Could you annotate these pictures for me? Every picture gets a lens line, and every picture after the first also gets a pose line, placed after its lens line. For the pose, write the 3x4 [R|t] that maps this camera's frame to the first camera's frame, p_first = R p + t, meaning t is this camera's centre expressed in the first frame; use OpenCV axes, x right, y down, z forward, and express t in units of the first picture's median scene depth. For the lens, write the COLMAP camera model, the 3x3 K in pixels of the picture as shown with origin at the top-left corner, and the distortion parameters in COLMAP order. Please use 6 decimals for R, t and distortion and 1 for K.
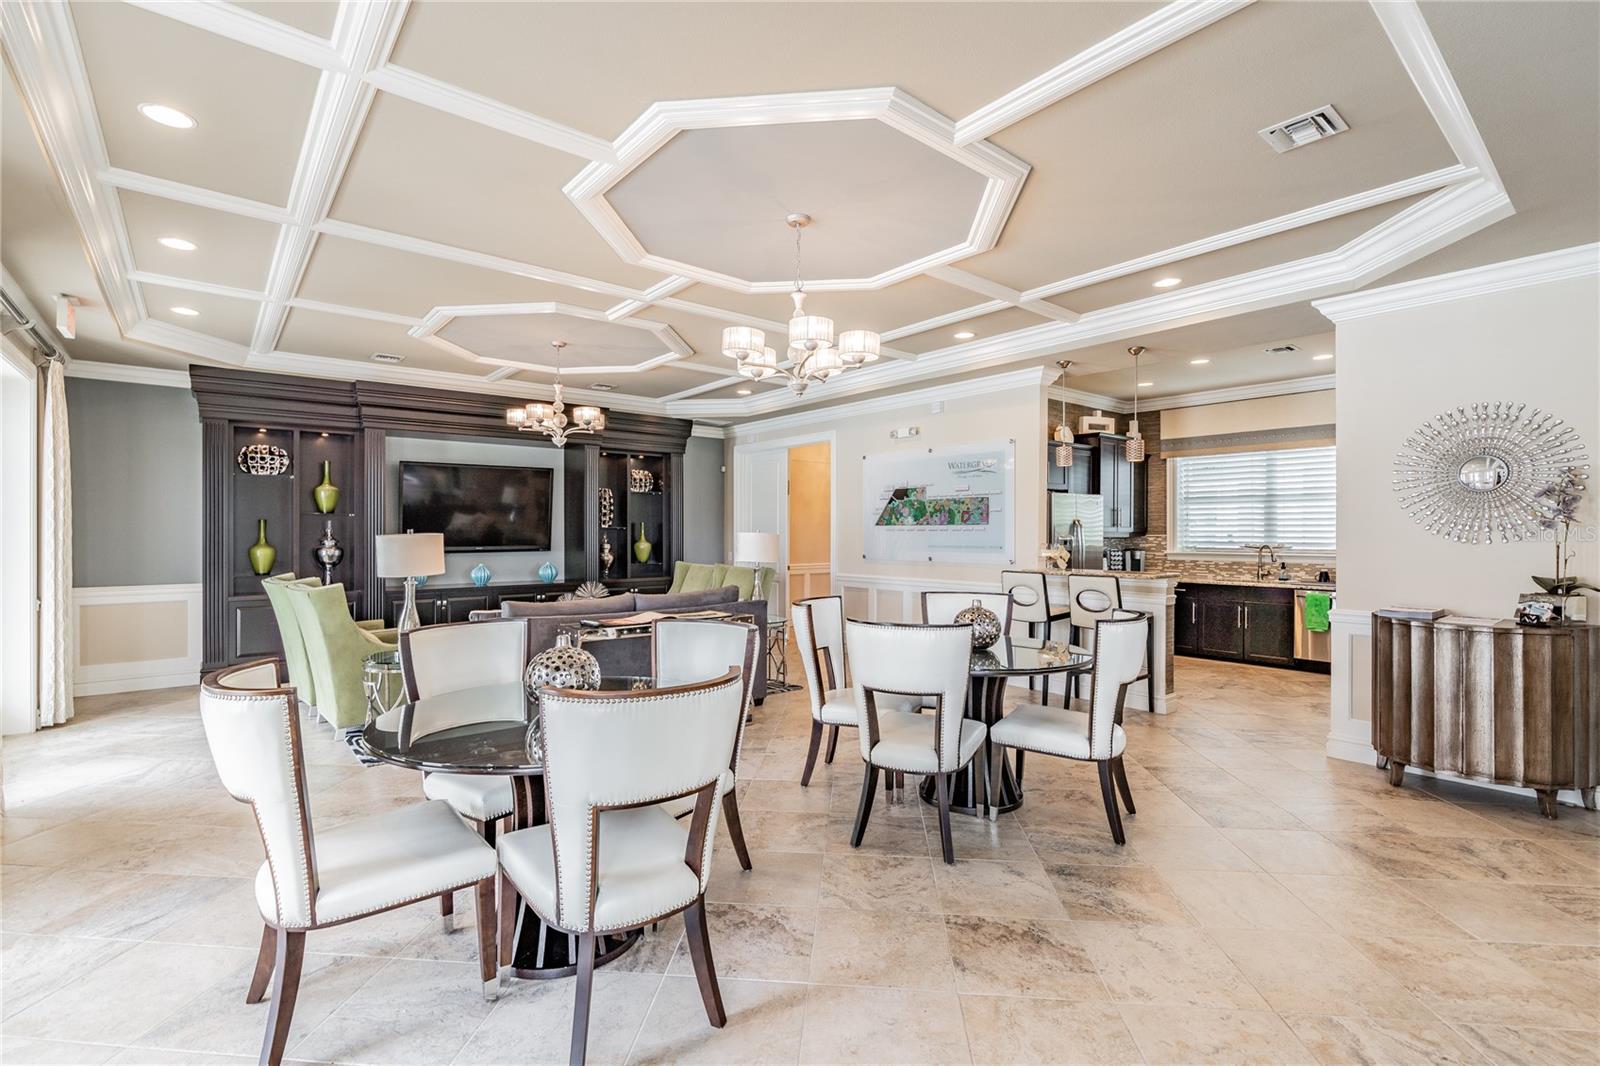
lens RADIAL K [[723.3, 0, 800.0], [0, 723.3, 533.0], [0, 0, 1]] dist [-0.003681, 0.001031]
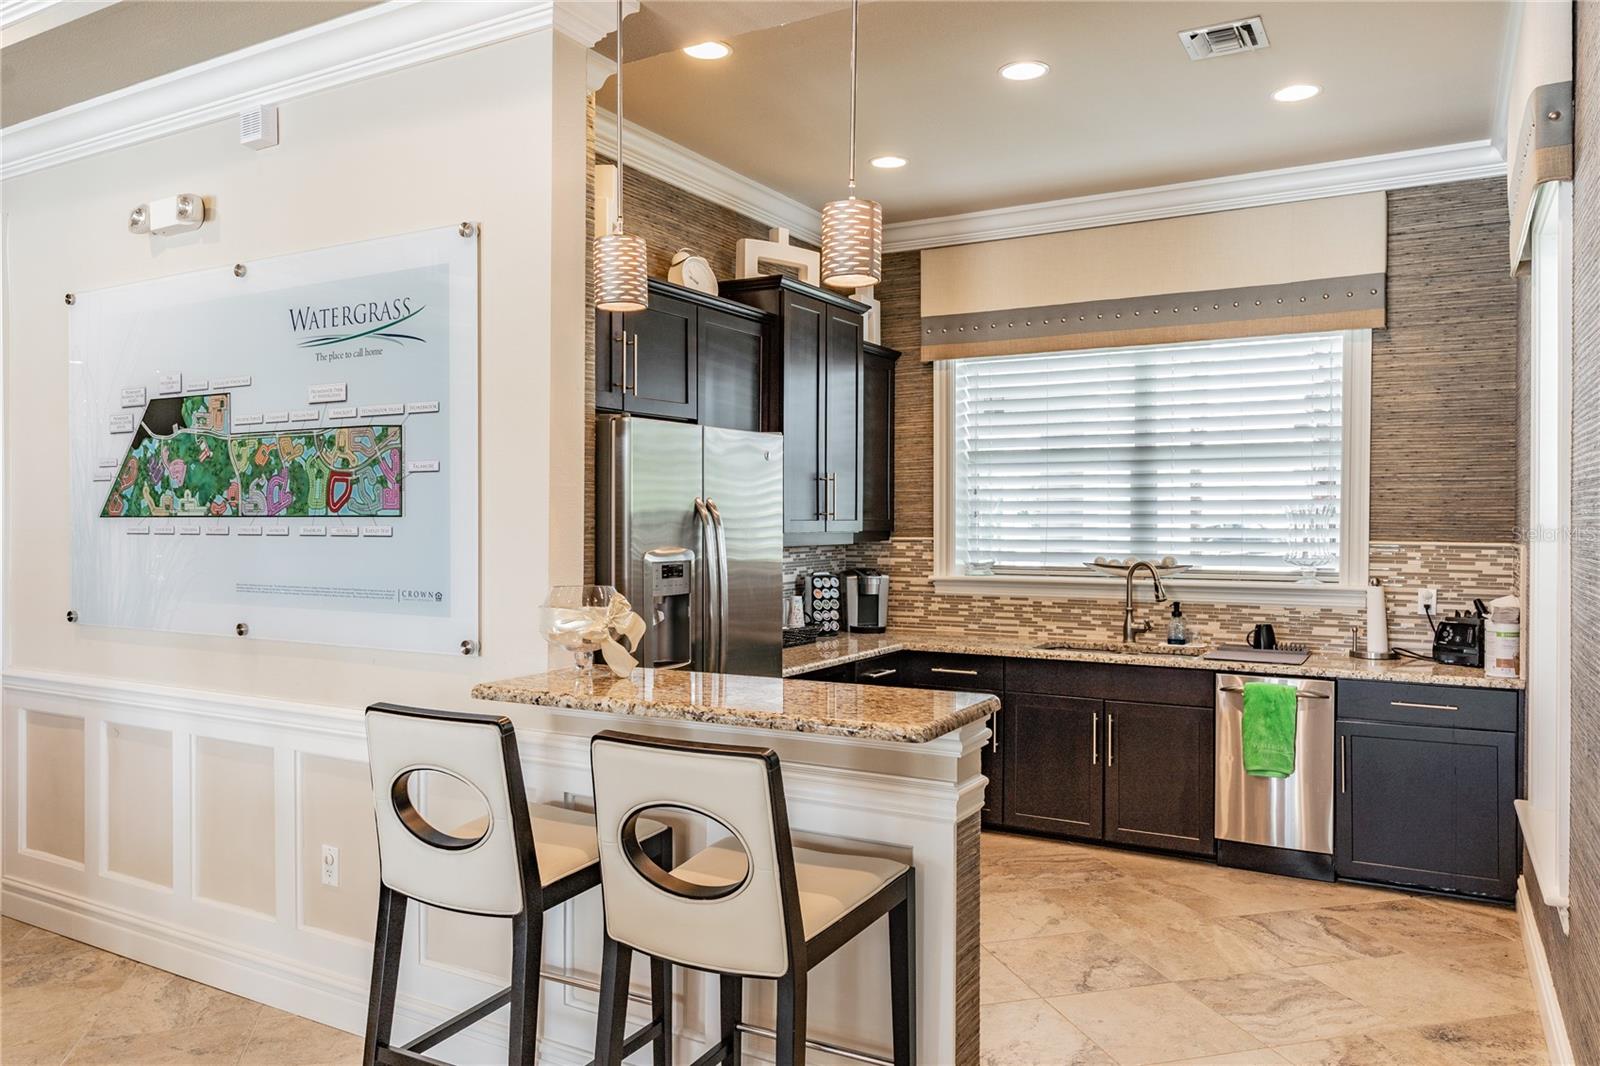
lens RADIAL K [[1118.7, 0, 800.0], [0, 1118.7, 533.0], [0, 0, 1]] dist [-0.003427, -0.001237]
pose [[0.934413, -0.005918, 0.356142, 0.211638], [0.001561, 0.999920, 0.012518, -0.009162], [-0.356187, -0.011141, 0.934348, 0.439469]]
